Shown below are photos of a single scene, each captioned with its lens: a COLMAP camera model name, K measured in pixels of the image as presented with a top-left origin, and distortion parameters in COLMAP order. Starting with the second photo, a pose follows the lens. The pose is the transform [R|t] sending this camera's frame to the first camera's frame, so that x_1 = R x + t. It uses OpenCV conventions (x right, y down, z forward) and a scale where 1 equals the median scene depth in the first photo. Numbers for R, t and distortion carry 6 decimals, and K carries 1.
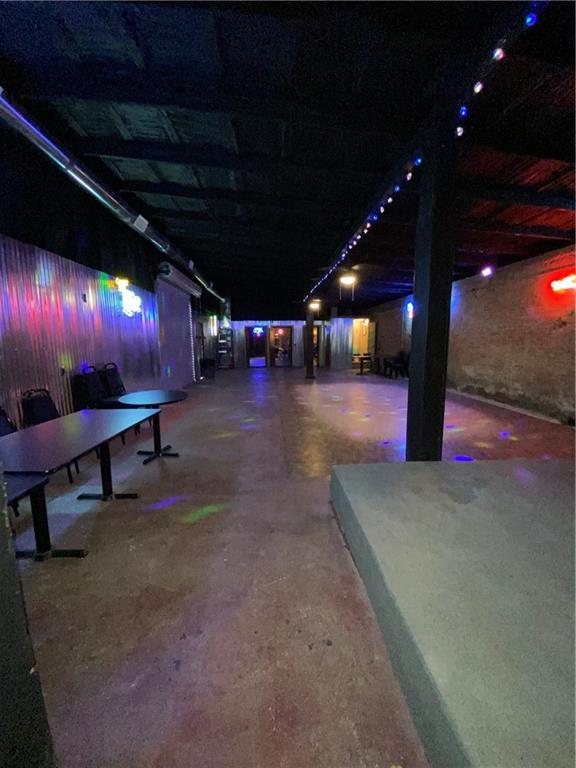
lens RADIAL K [[310.8, 0, 285.7], [0, 310.8, 383.3], [0, 0, 1]] dist [-0.003011, -0.007850]
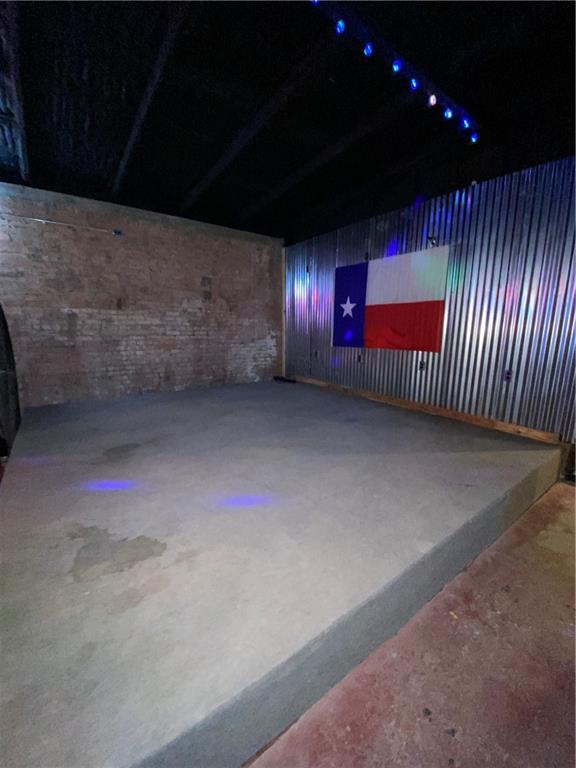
lens RADIAL K [[310.8, 0, 289.2], [0, 310.8, 386.1], [0, 0, 1]] dist [-0.003011, -0.007850]
pose [[-0.554958, -0.161961, 0.815960, -0.097436], [0.112081, 0.957363, 0.266258, -0.110817], [-0.824294, 0.239215, -0.513143, 0.940119]]
